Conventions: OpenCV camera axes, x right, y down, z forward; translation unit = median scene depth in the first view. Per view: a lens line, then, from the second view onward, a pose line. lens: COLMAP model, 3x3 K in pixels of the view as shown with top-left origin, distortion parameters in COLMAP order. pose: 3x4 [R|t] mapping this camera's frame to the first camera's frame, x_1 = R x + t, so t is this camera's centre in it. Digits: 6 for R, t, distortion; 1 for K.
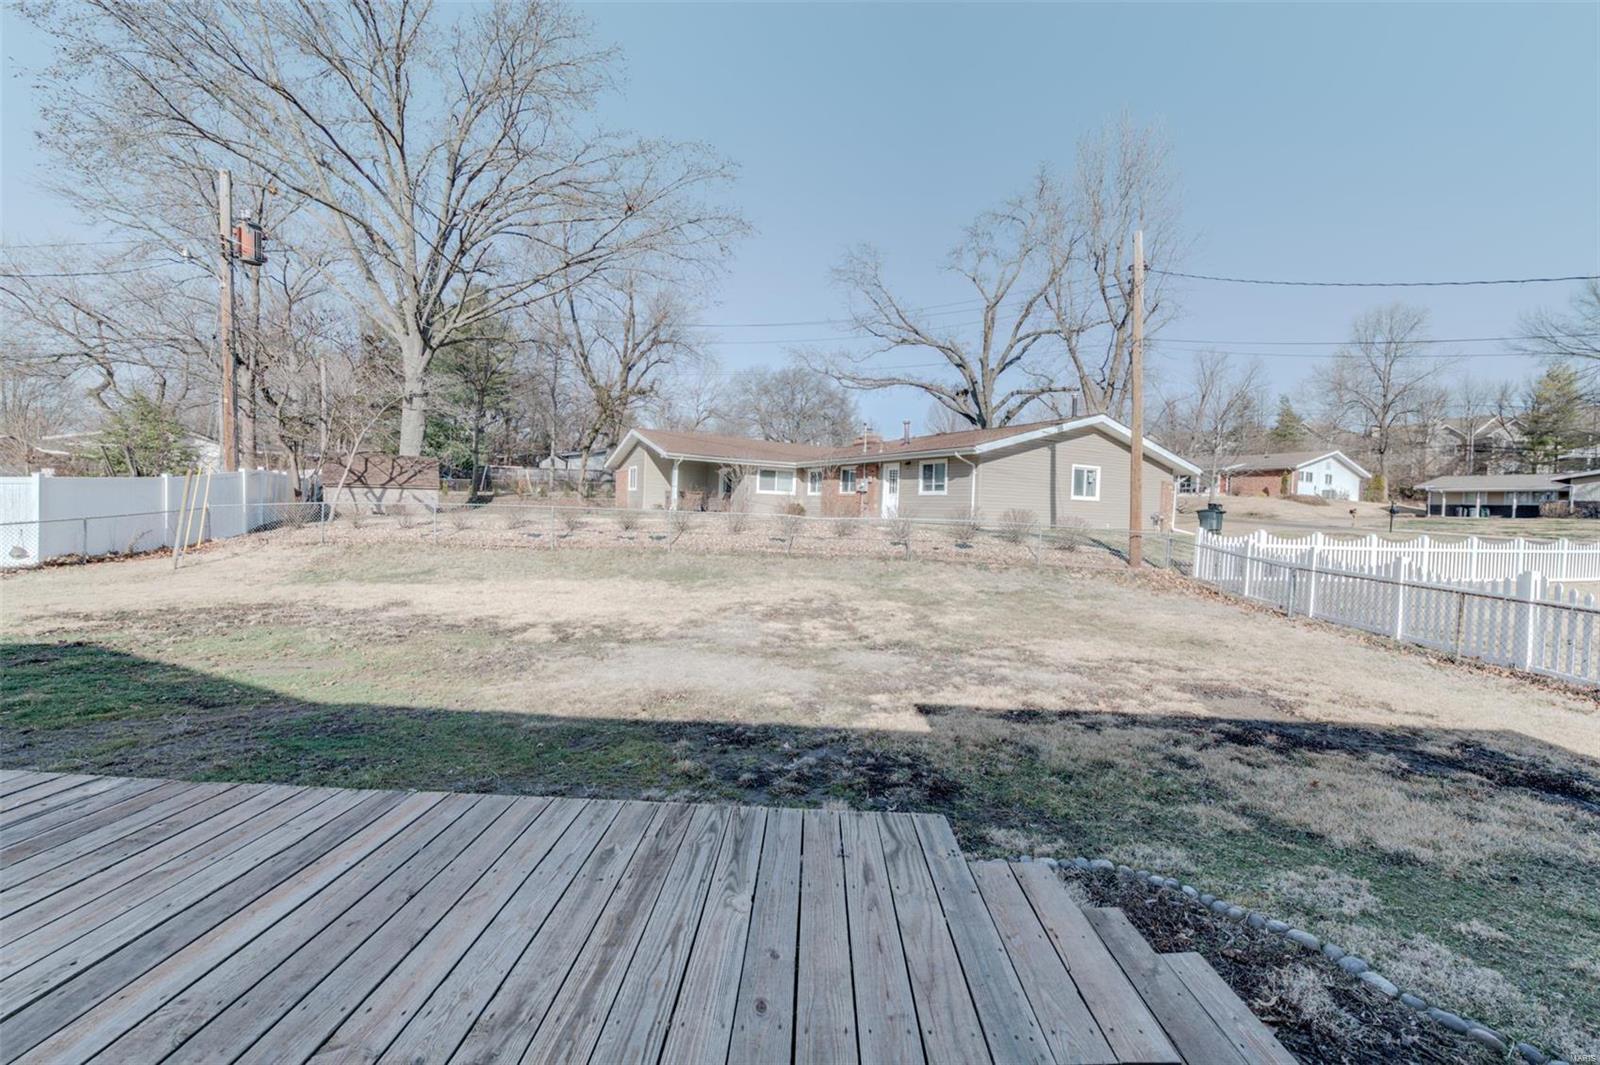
lens RADIAL K [[626.2, 0, 773.8], [0, 626.2, 531.3], [0, 0, 1]] dist [-0.000136, -0.000159]
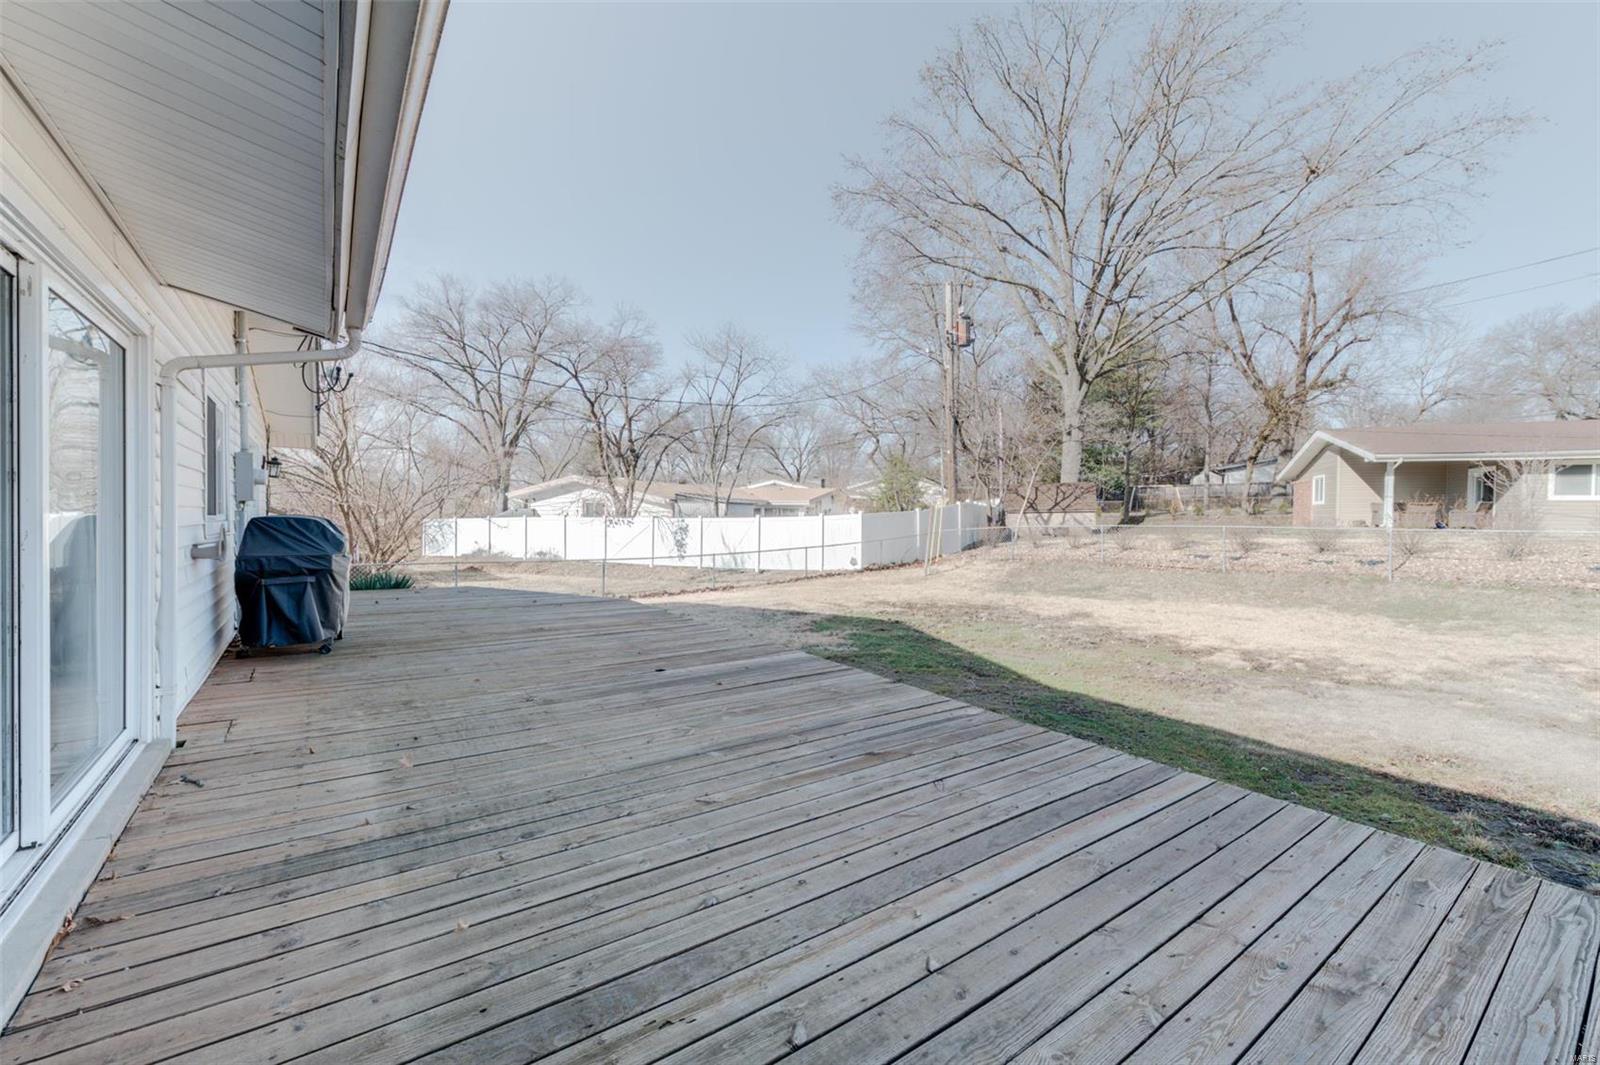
lens RADIAL K [[637.4, 0, 801.5], [0, 637.4, 528.6], [0, 0, 1]] dist [0.002206, -0.000543]
pose [[0.642582, -0.014568, -0.766078, -0.029388], [-0.012342, 0.999493, -0.029359, -0.000259], [0.766117, 0.028320, 0.642077, -0.101646]]
